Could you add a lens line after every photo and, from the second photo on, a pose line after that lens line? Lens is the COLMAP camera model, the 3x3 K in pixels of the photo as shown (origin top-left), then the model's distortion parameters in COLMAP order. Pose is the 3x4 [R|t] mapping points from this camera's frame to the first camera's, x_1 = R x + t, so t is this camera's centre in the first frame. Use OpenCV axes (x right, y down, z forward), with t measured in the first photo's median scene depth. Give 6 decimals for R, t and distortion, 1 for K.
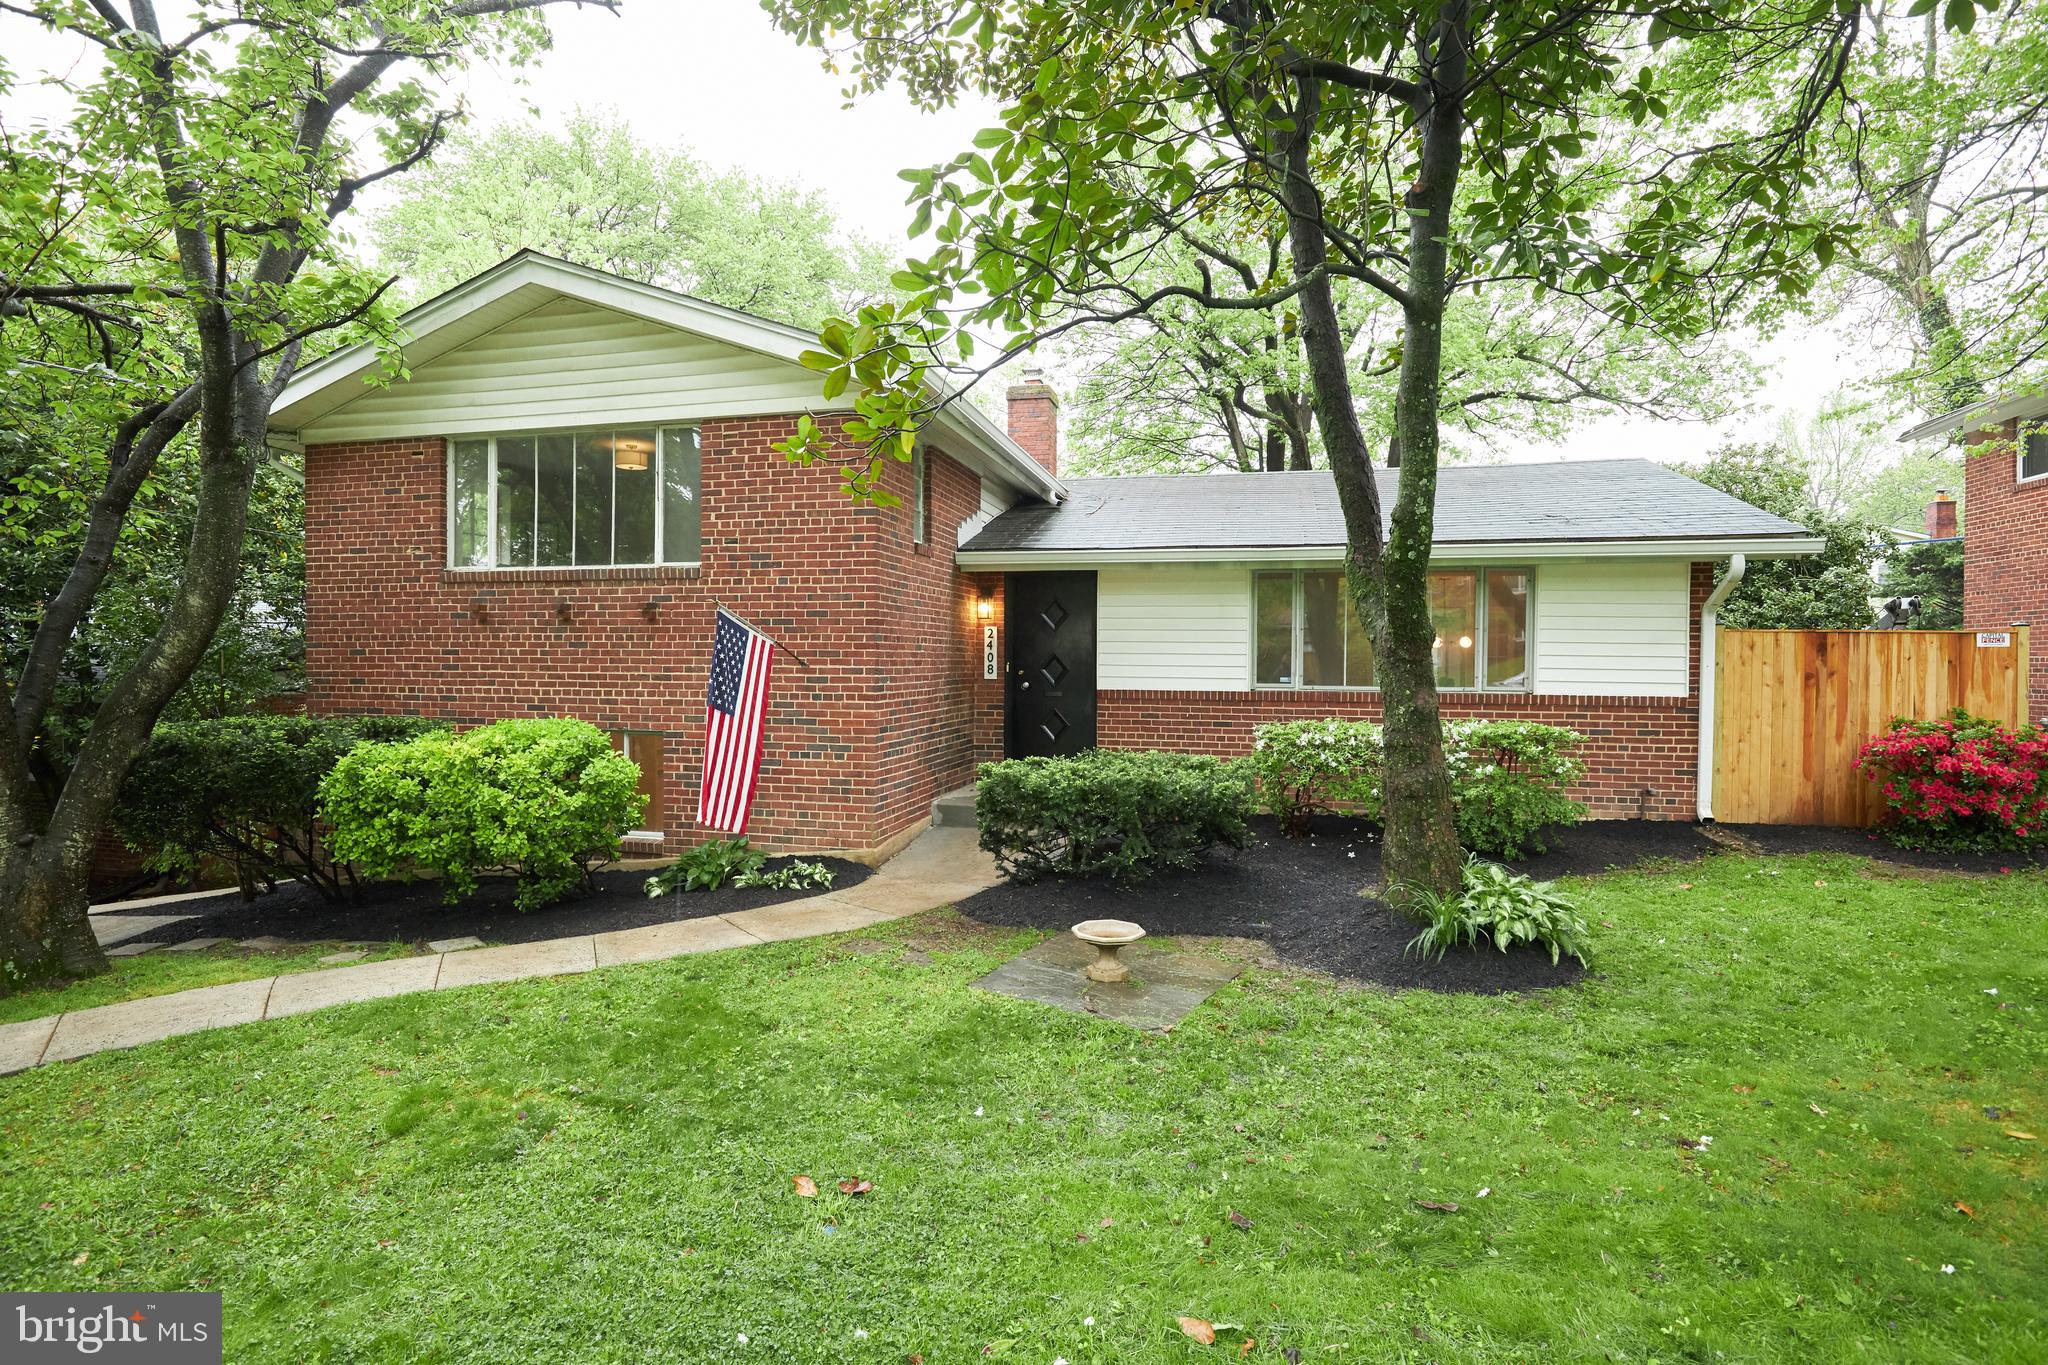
lens RADIAL K [[1004.7, 0, 1024.0], [0, 1004.7, 682.5], [0, 0, 1]] dist [-0.023374, 0.000707]
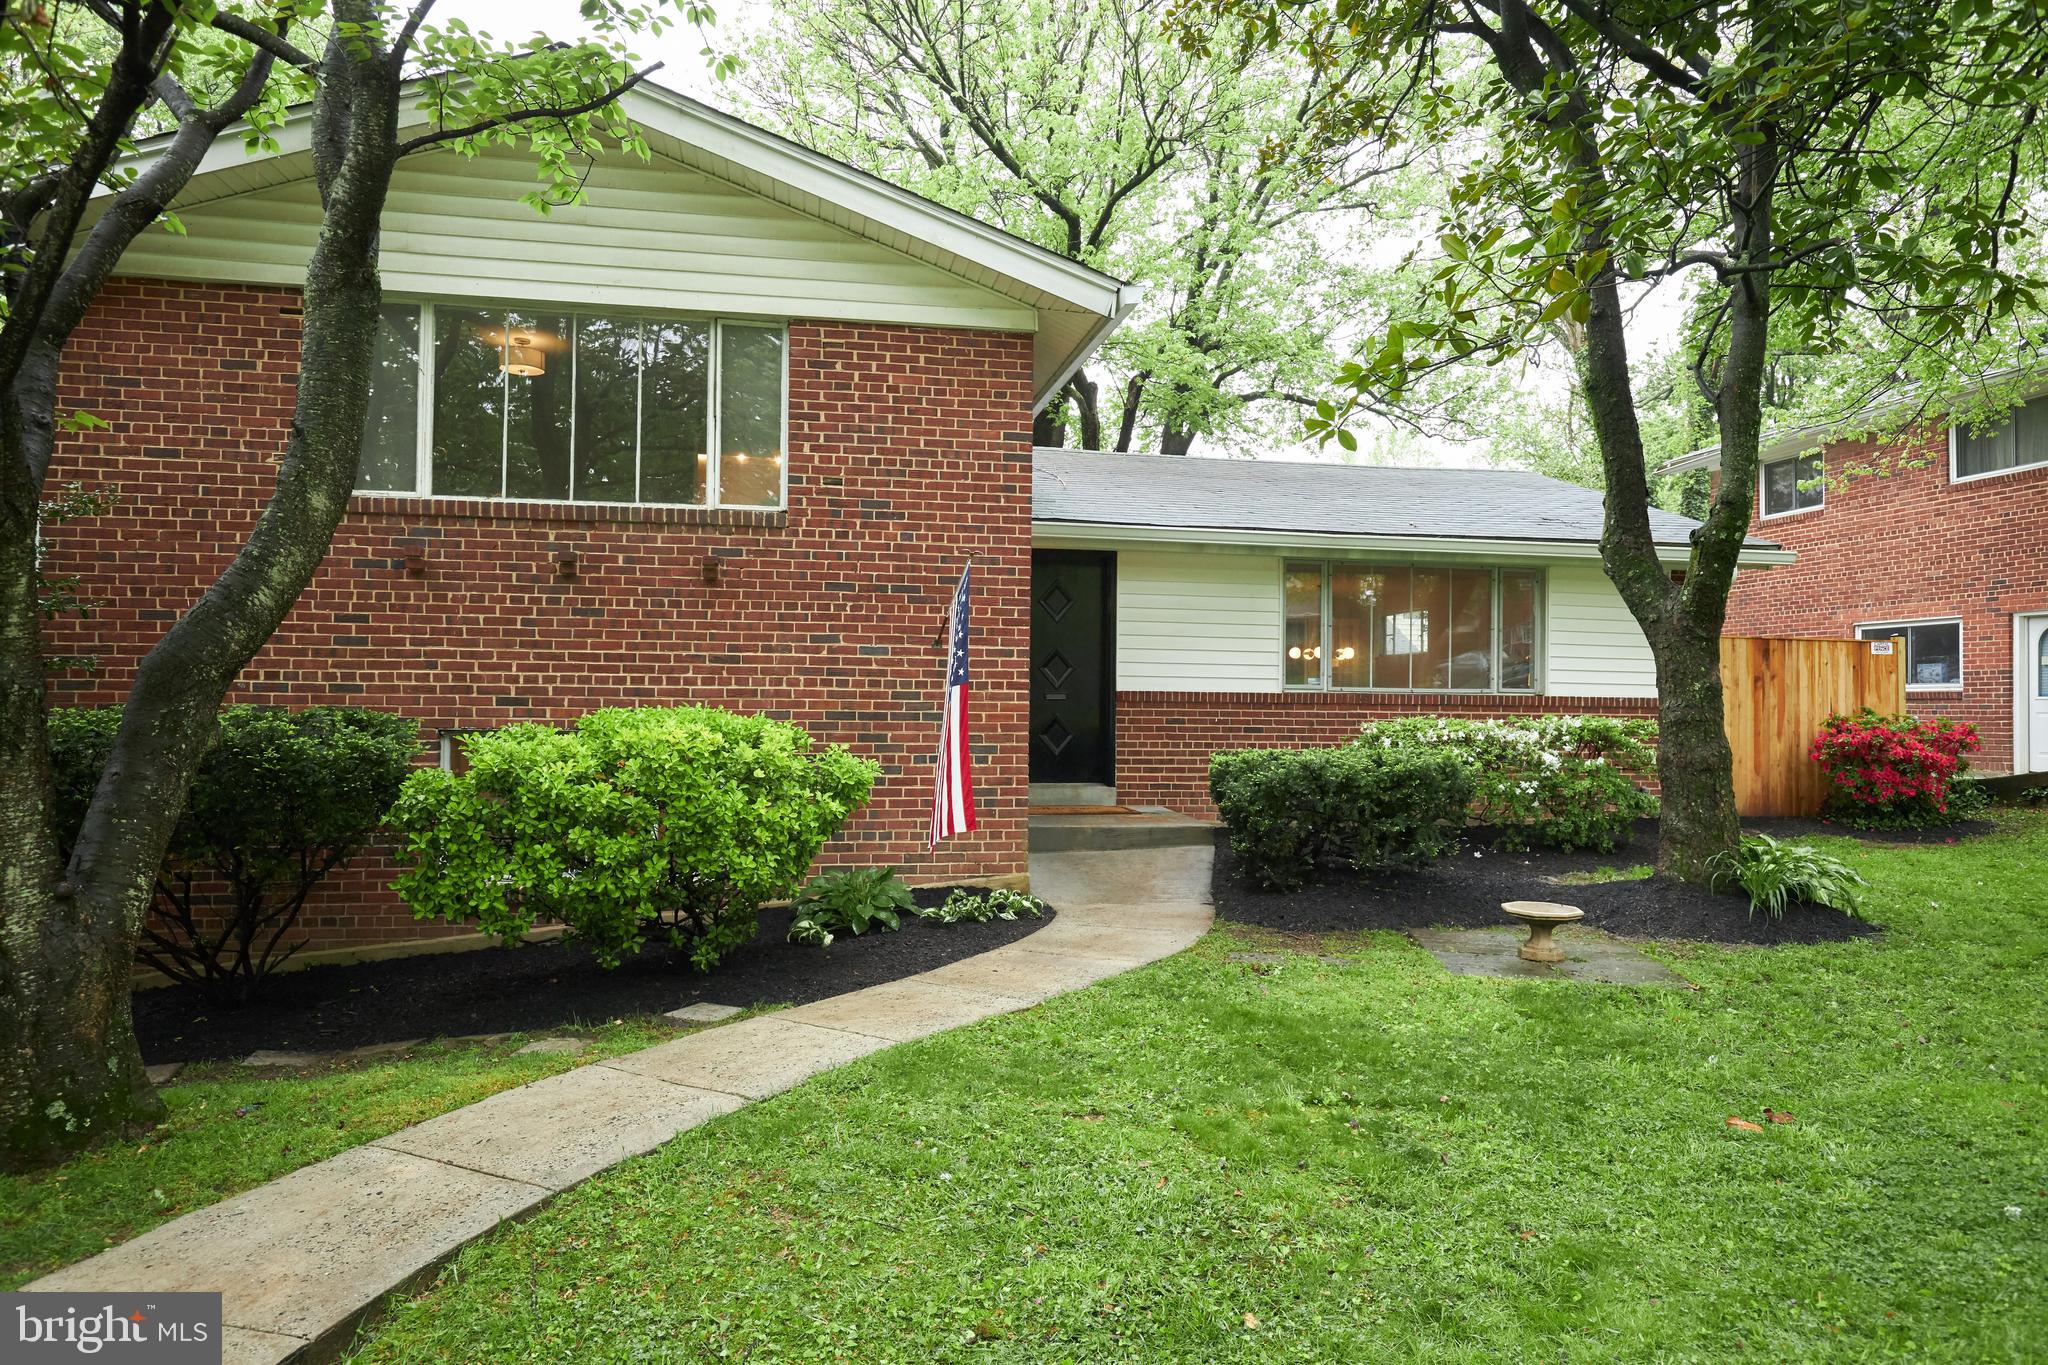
lens RADIAL K [[1276.3, 0, 1030.1], [0, 1276.3, 686.4], [0, 0, 1]] dist [-0.001835, -0.000568]
pose [[0.913117, 0.008877, 0.407601, -0.539708], [0.003919, 0.999526, -0.030549, 0.044528], [-0.407679, 0.029492, 0.912649, 0.054072]]
